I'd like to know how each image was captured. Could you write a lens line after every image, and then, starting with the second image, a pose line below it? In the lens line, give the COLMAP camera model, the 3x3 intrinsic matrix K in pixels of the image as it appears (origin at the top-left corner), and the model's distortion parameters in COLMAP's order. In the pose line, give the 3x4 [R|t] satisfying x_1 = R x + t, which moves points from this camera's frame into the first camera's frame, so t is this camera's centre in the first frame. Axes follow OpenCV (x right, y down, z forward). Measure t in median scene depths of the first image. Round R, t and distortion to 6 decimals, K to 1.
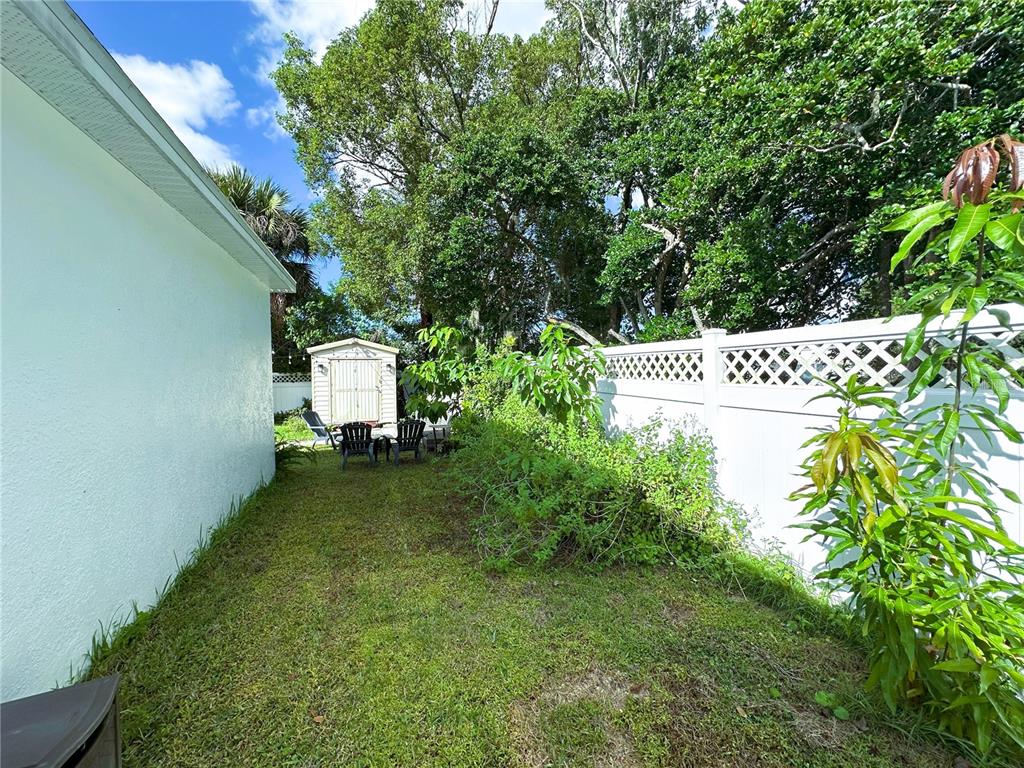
lens RADIAL K [[407.4, 0, 511.6], [0, 407.4, 387.1], [0, 0, 1]] dist [-0.005516, 0.001086]
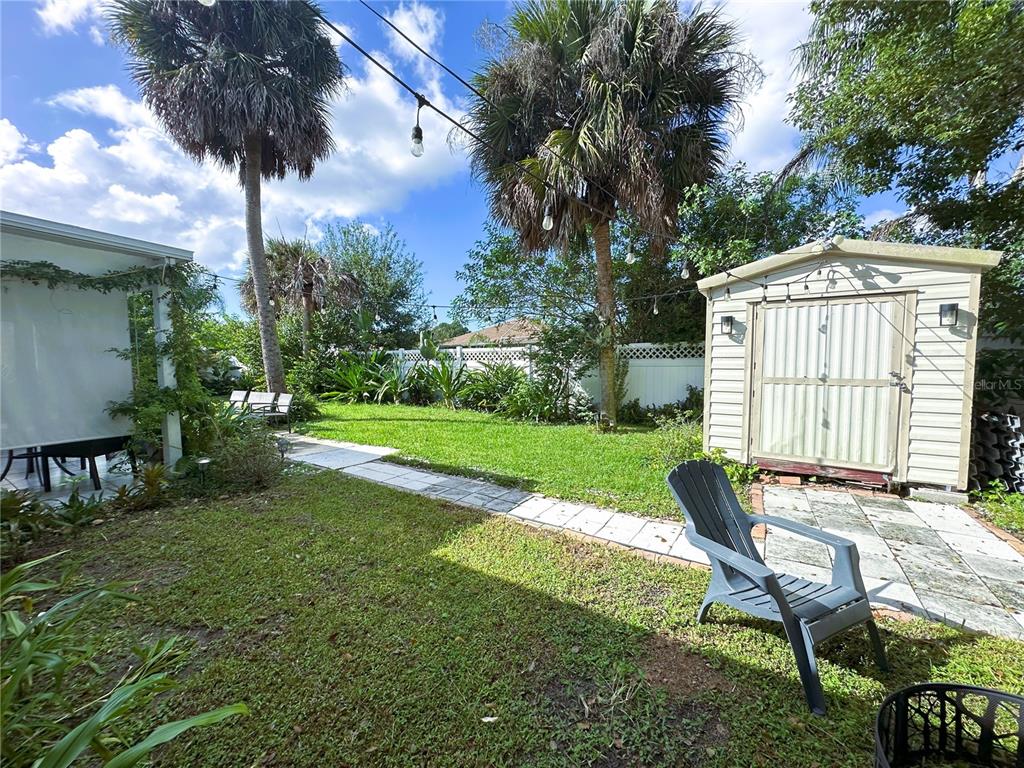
lens RADIAL K [[407.4, 0, 509.5], [0, 407.4, 386.4], [0, 0, 1]] dist [-0.005516, 0.001086]
pose [[0.612848, 0.063529, -0.787643, -0.263411], [-0.020947, 0.997719, 0.064175, -0.005649], [0.789923, -0.022830, 0.612781, 0.543326]]
